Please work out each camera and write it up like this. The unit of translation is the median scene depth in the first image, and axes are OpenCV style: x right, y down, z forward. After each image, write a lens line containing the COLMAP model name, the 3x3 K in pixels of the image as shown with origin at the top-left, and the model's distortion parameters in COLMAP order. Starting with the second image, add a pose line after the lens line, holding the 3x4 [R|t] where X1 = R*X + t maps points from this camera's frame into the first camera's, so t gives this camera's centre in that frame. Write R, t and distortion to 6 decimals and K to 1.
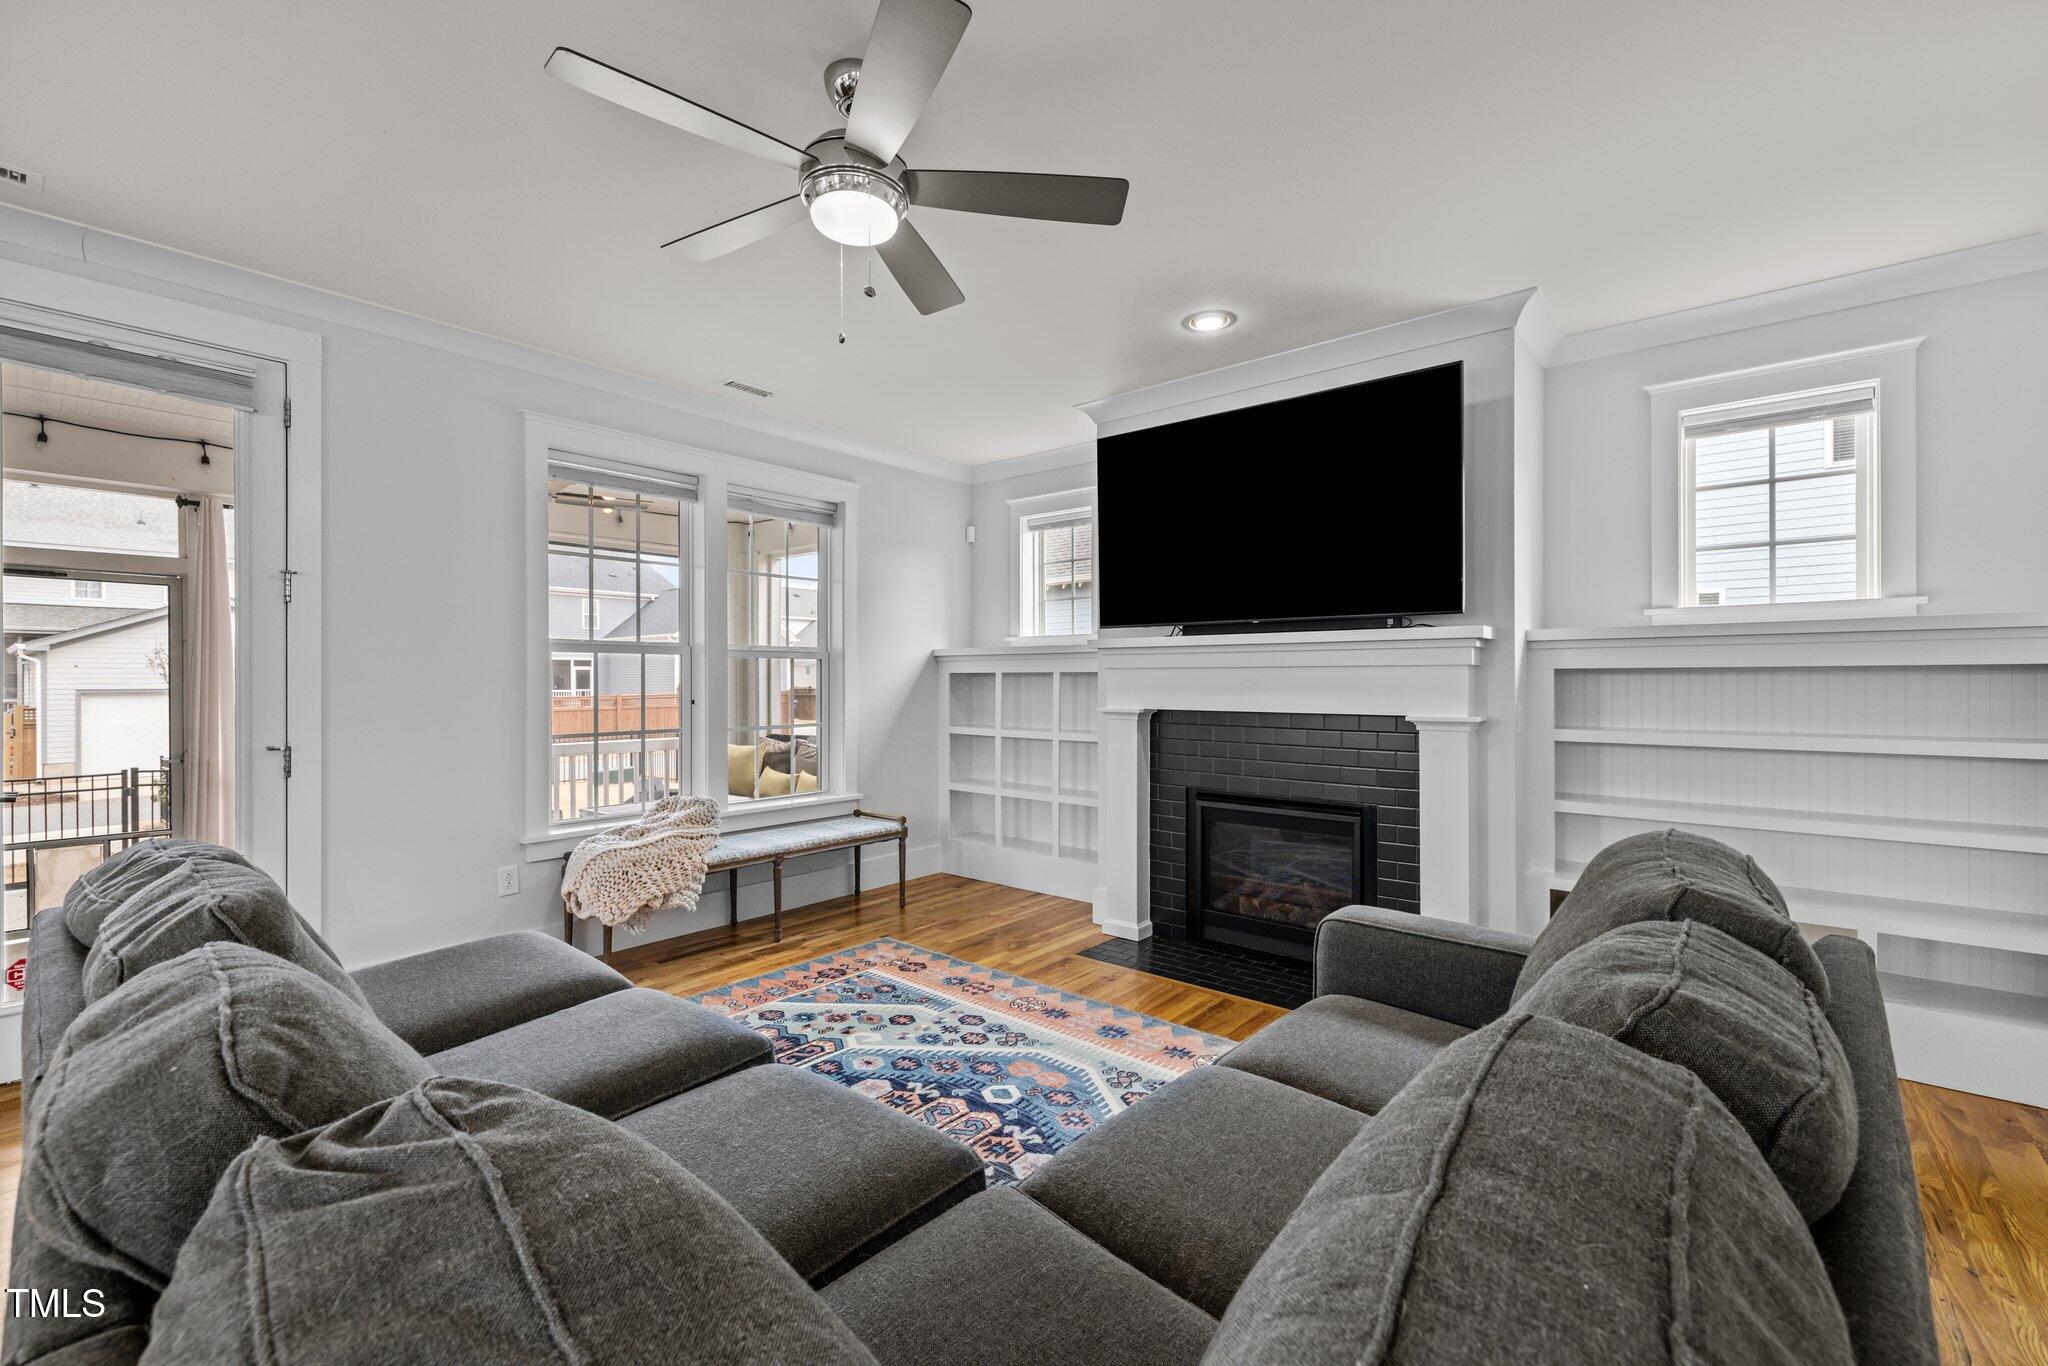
lens RADIAL K [[861.7, 0, 1023.0], [0, 861.7, 680.4], [0, 0, 1]] dist [0.002601, -0.002035]
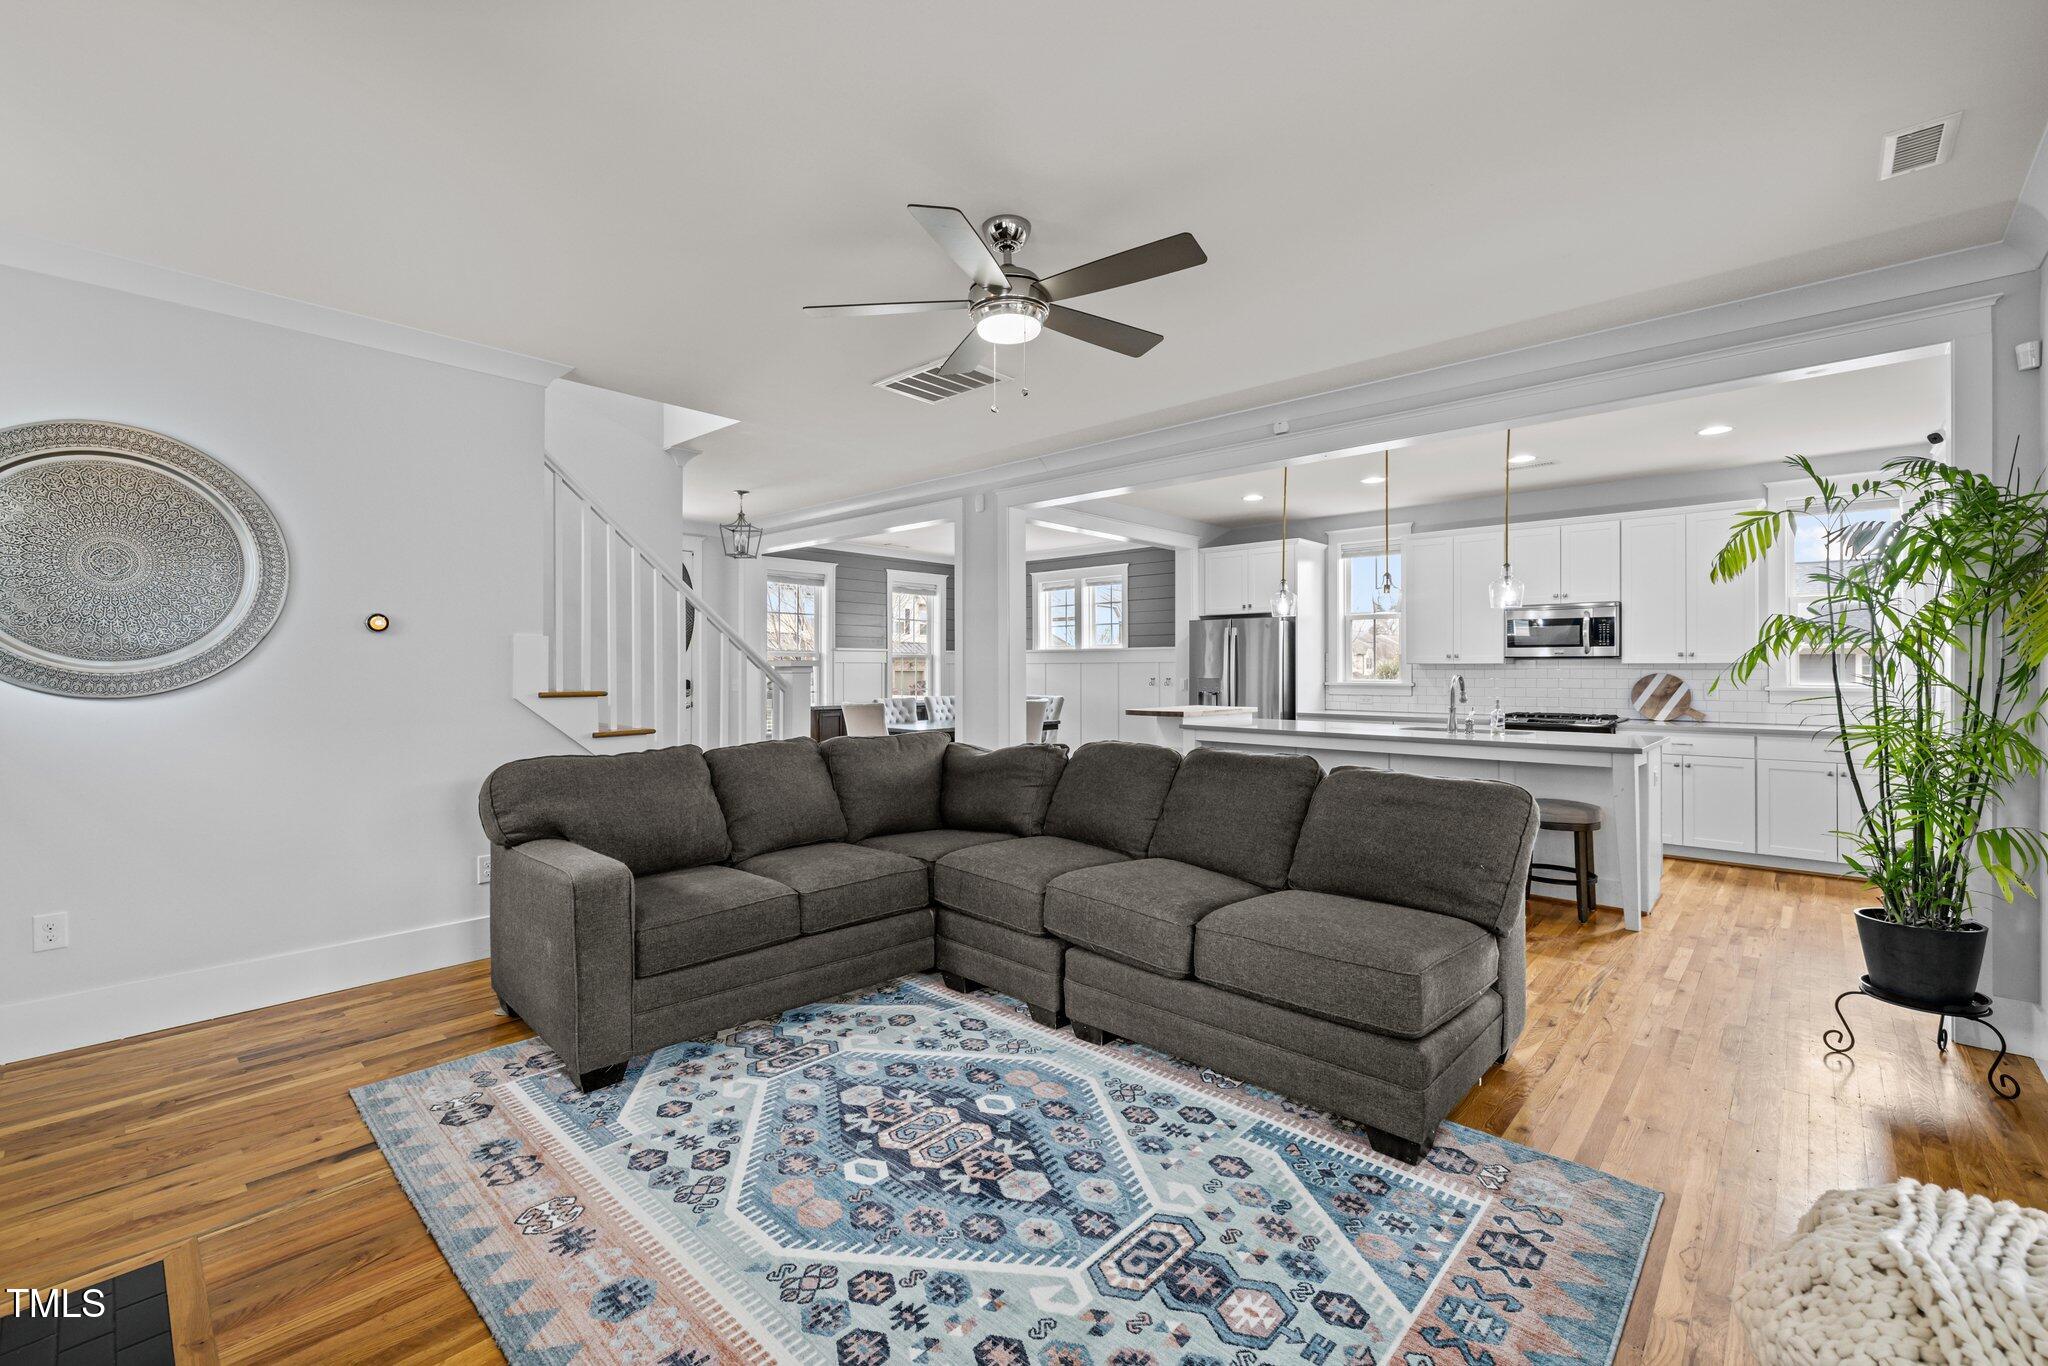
lens RADIAL K [[861.7, 0, 1019.9], [0, 861.7, 670.2], [0, 0, 1]] dist [0.002601, -0.002035]
pose [[-0.998864, 0.001941, 0.047605, -0.148713], [0.002080, 0.999994, 0.002872, -0.002834], [-0.047599, 0.002968, -0.998862, 1.267411]]
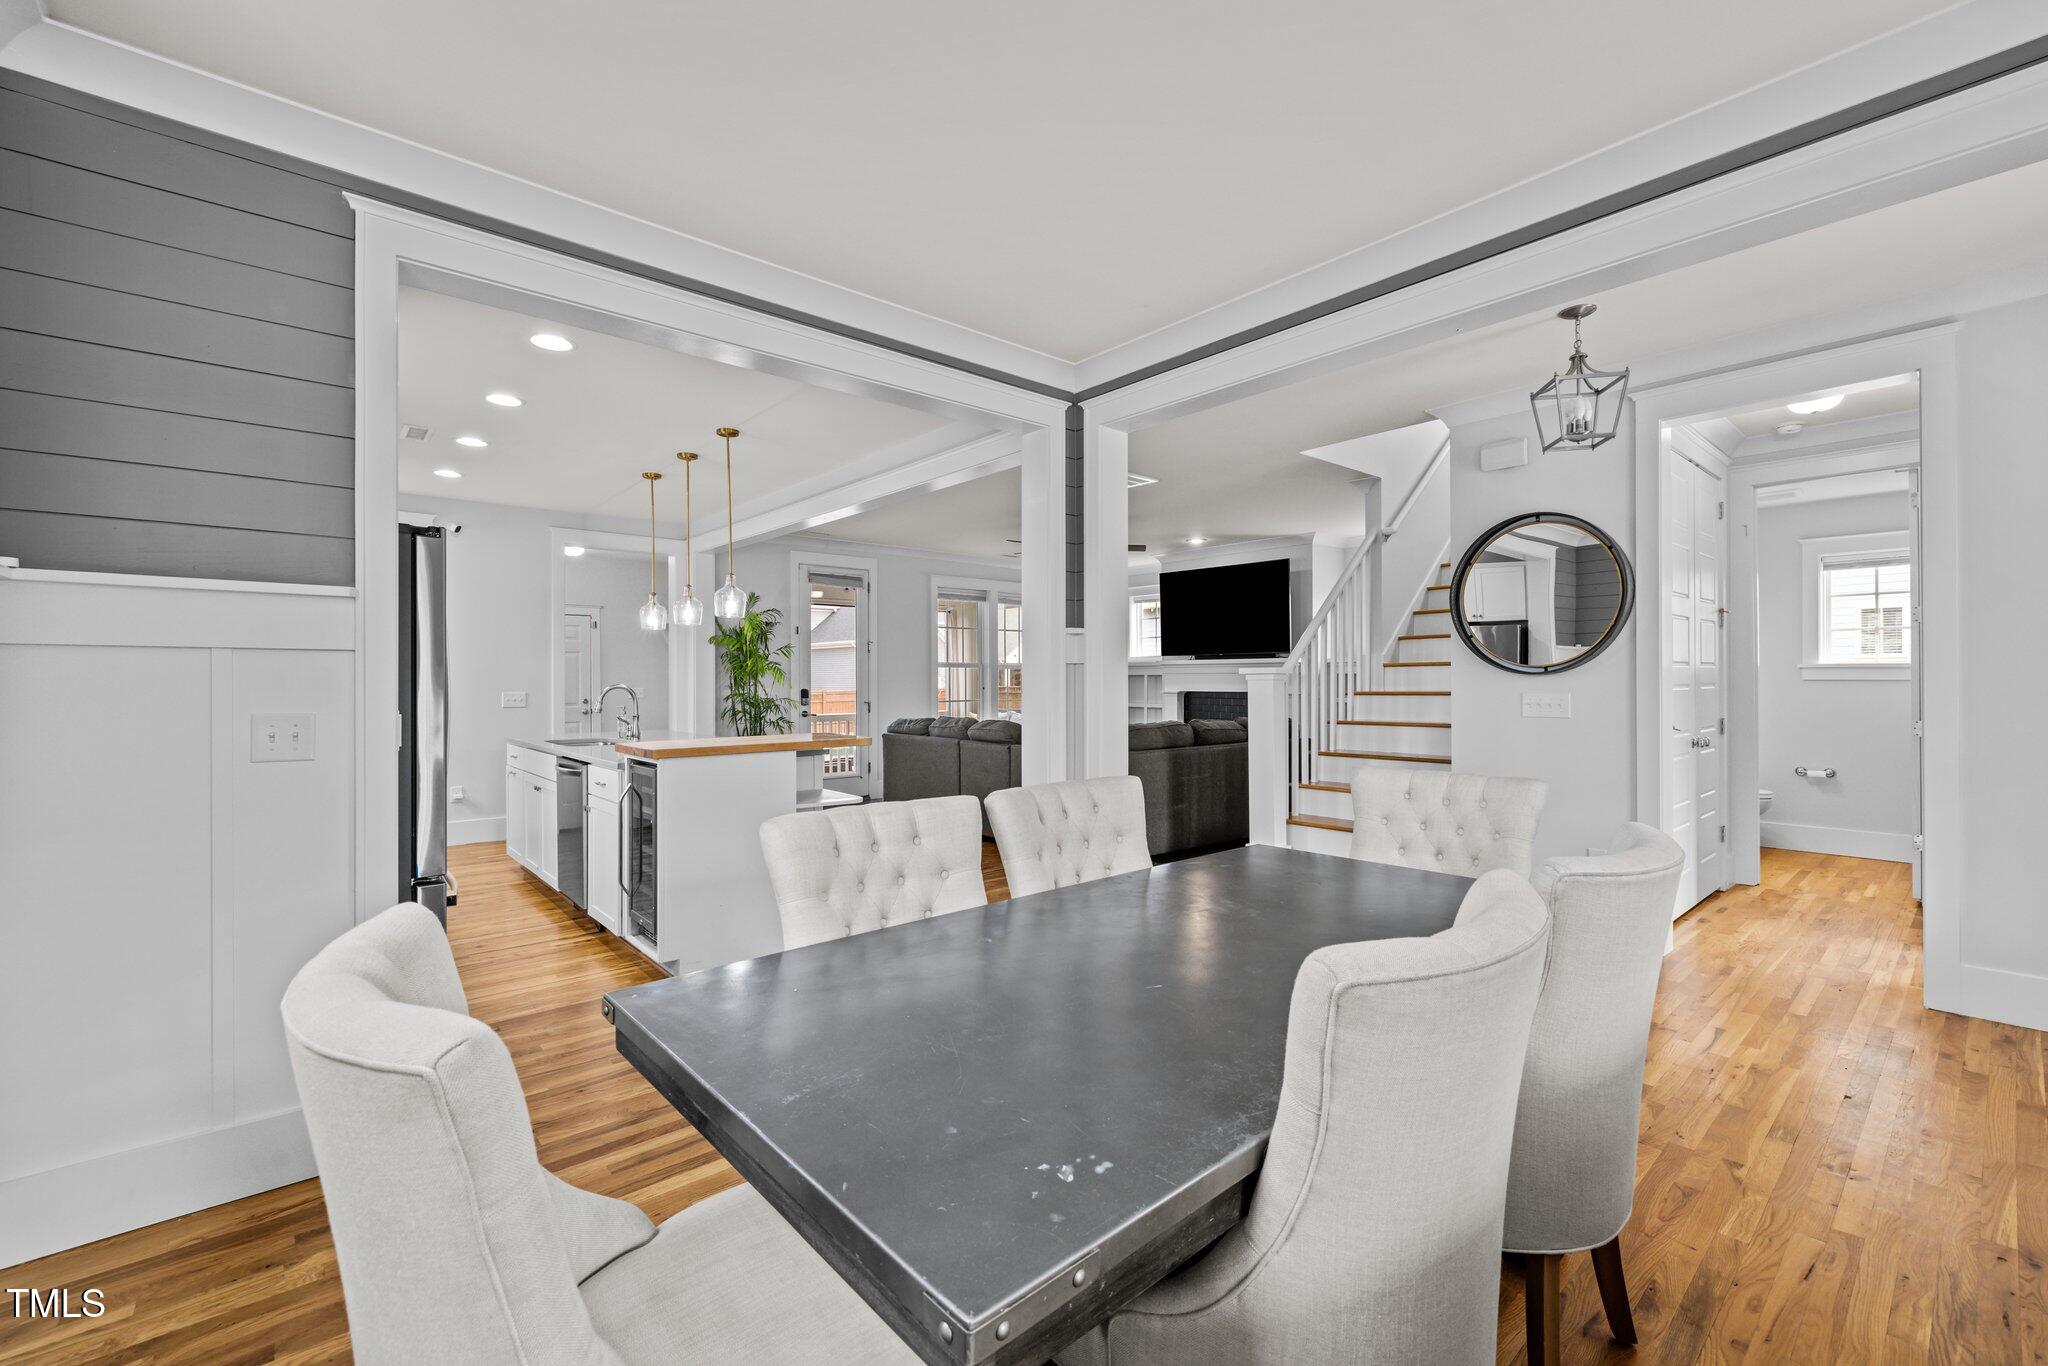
lens RADIAL K [[861.7, 0, 1019.6], [0, 861.7, 678.1], [0, 0, 1]] dist [0.002601, -0.002035]
pose [[0.986786, -0.002002, -0.162014, 0.101002], [0.001676, 0.999996, -0.002147, 0.002783], [0.162018, 0.001847, 0.986786, -1.476048]]
